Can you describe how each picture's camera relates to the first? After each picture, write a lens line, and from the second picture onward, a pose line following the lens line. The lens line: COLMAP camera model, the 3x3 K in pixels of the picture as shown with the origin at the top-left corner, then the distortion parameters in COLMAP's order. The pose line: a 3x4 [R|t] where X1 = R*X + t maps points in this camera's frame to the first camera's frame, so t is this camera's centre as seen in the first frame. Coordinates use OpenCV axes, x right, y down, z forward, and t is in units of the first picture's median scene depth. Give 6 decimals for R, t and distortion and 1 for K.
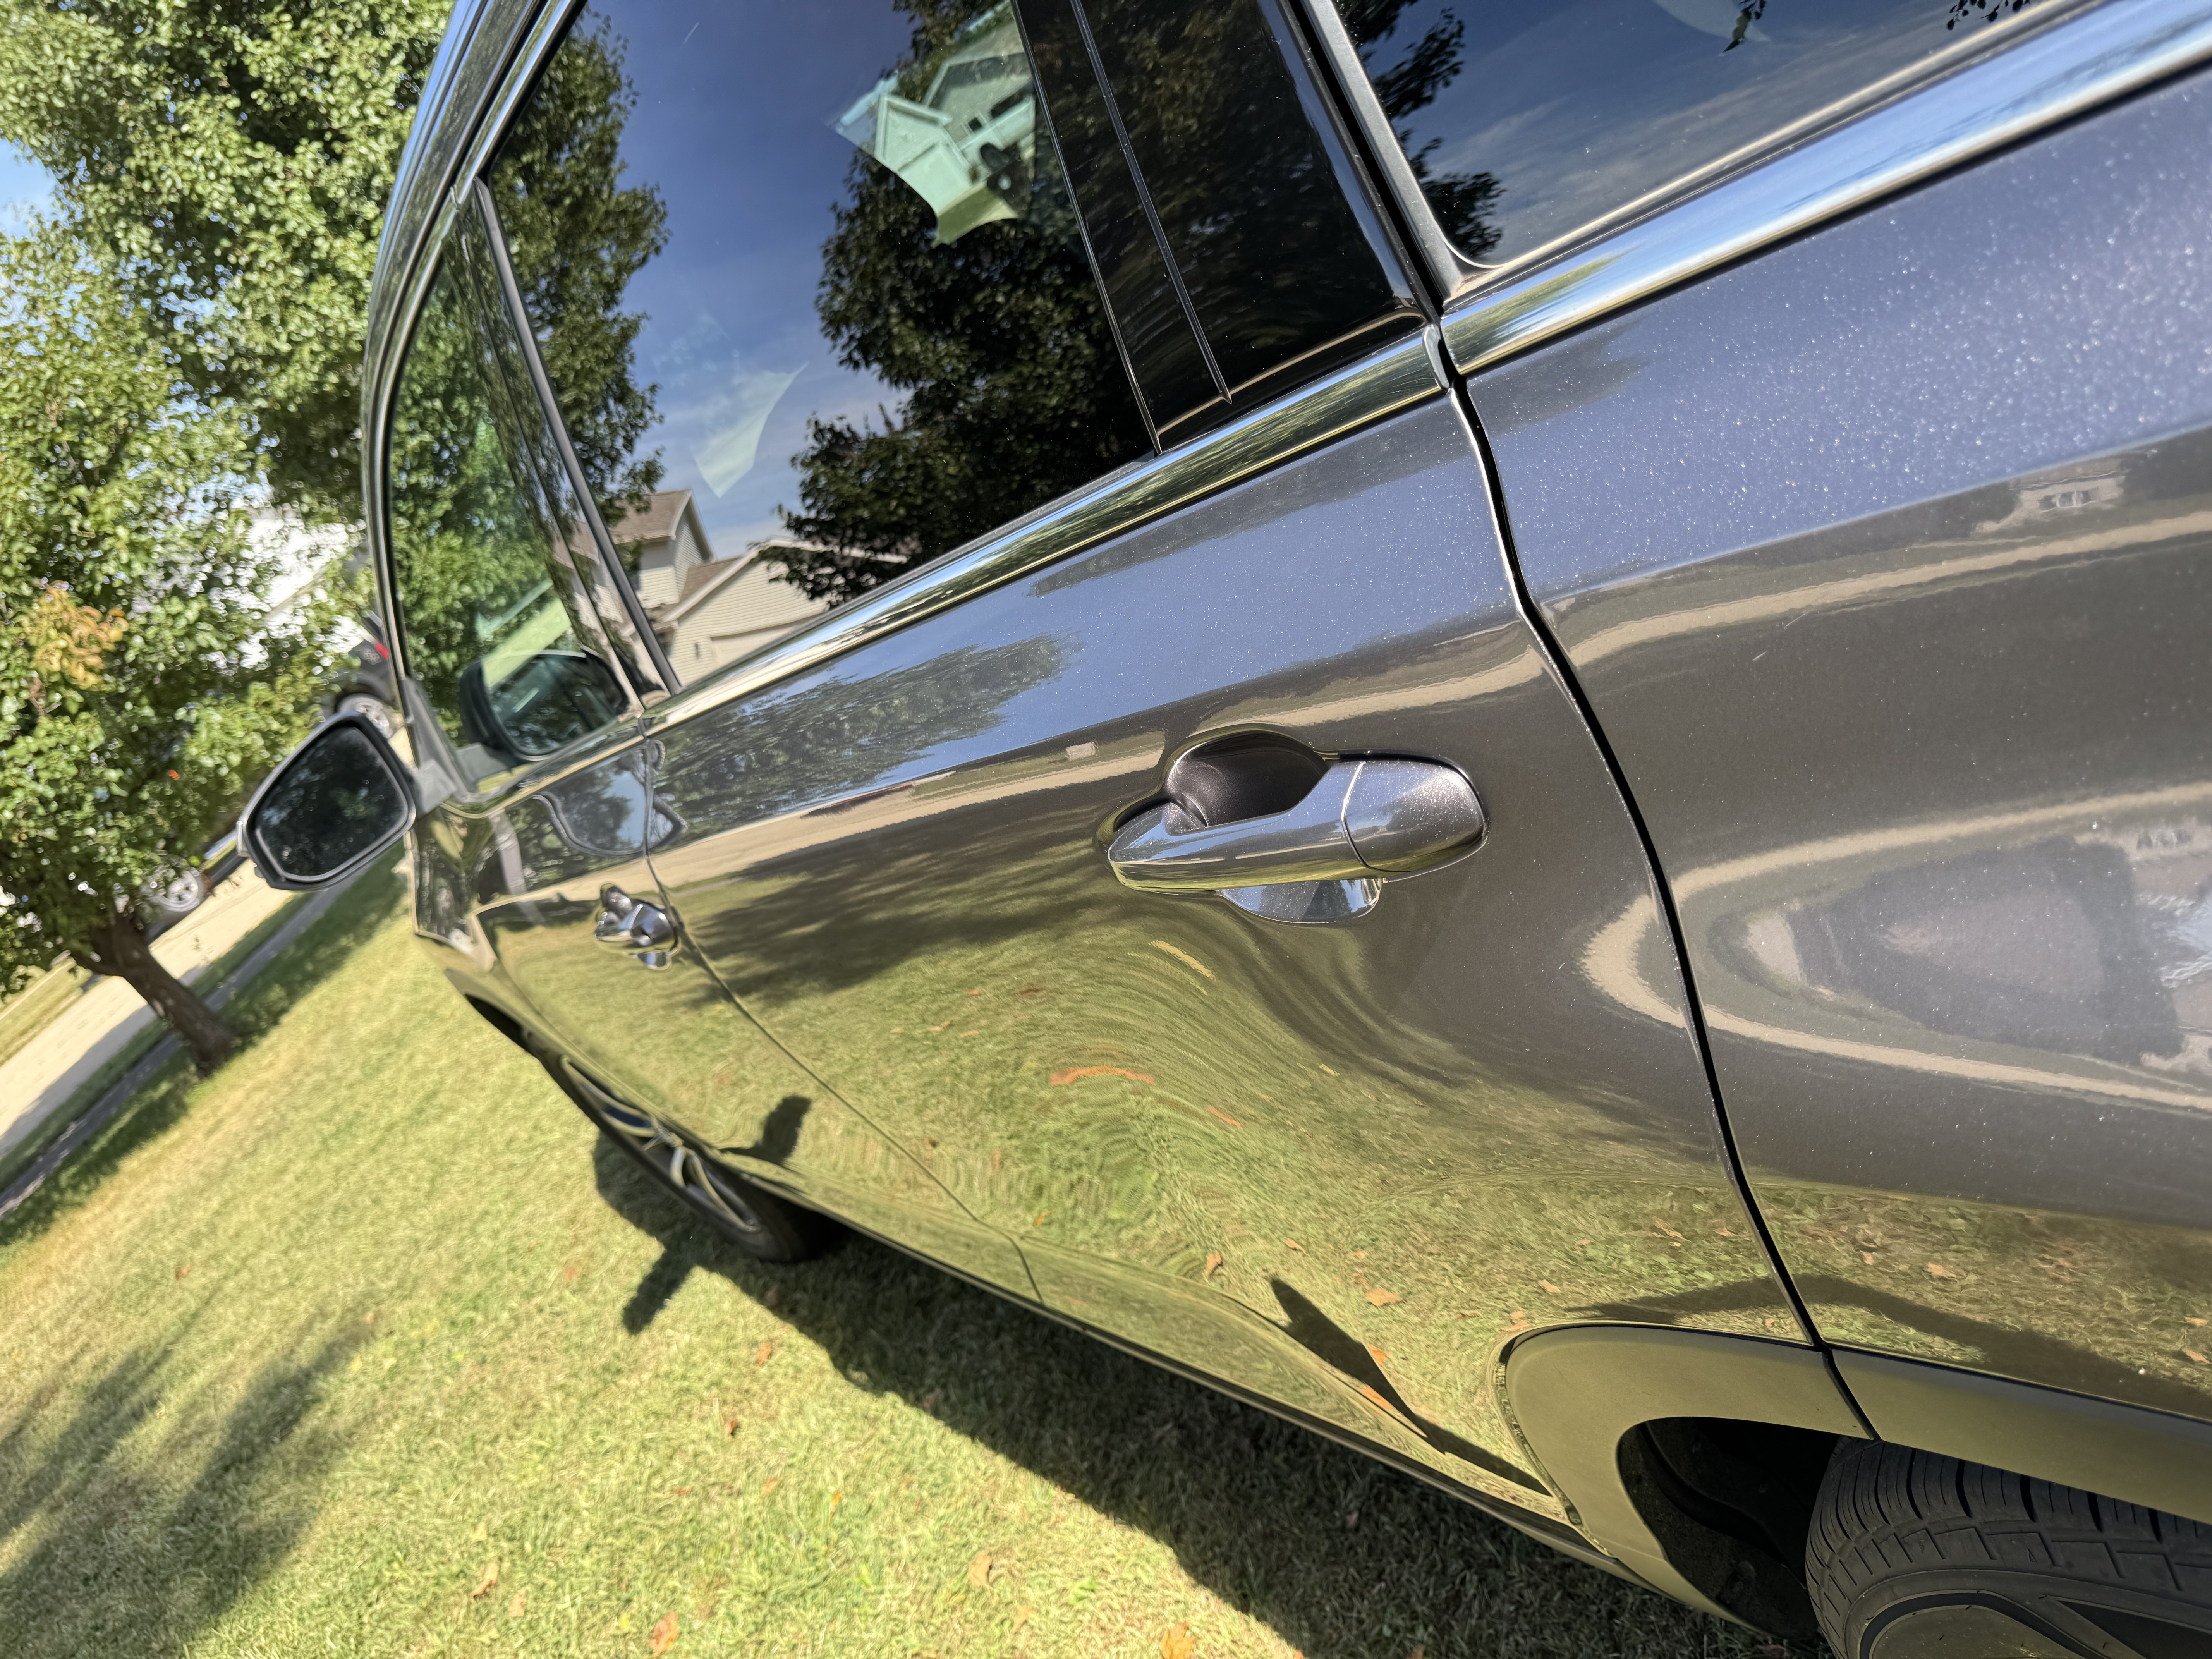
lens RADIAL K [[1555.7, 0, 1106.0], [0, 1555.7, 829.5], [0, 0, 1]] dist [0.025329, 0.000822]
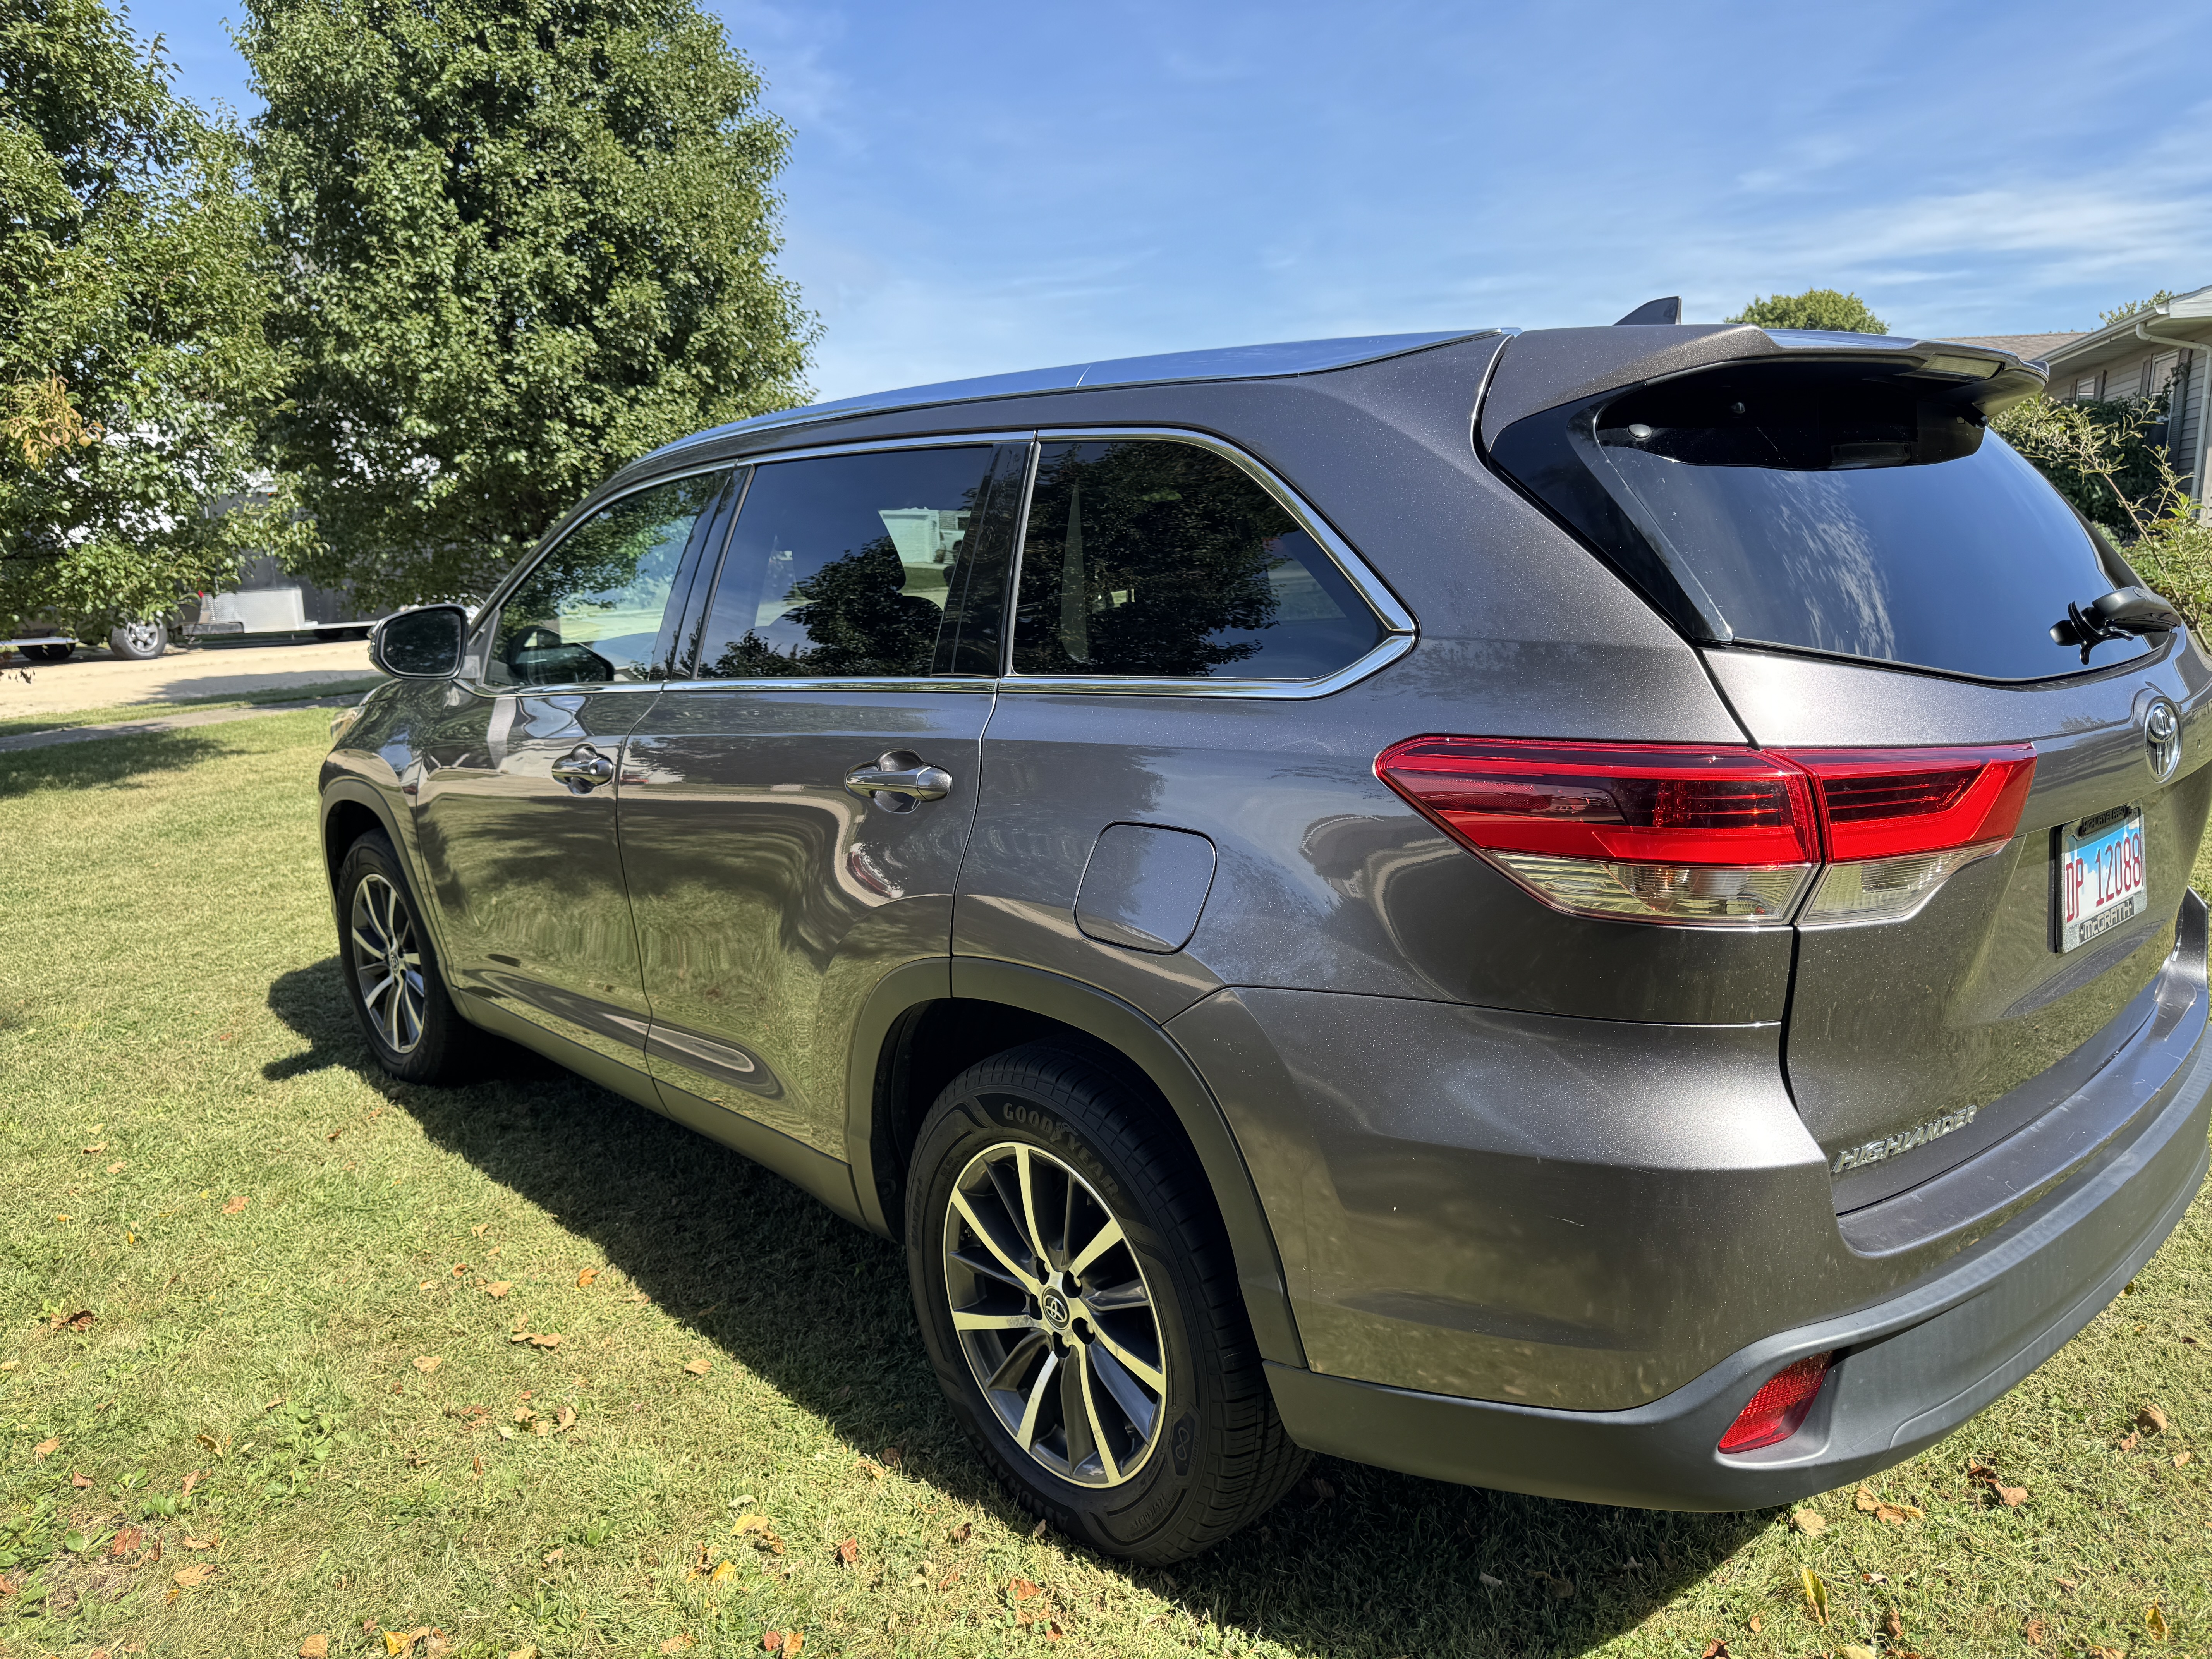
lens RADIAL K [[1555.7, 0, 1106.0], [0, 1555.7, 829.5], [0, 0, 1]] dist [0.025329, 0.000822]
pose [[0.828286, 0.550238, 0.105737, 0.034224], [-0.500290, 0.811252, -0.302622, 0.178462], [-0.252293, 0.197759, 0.947227, -0.470464]]
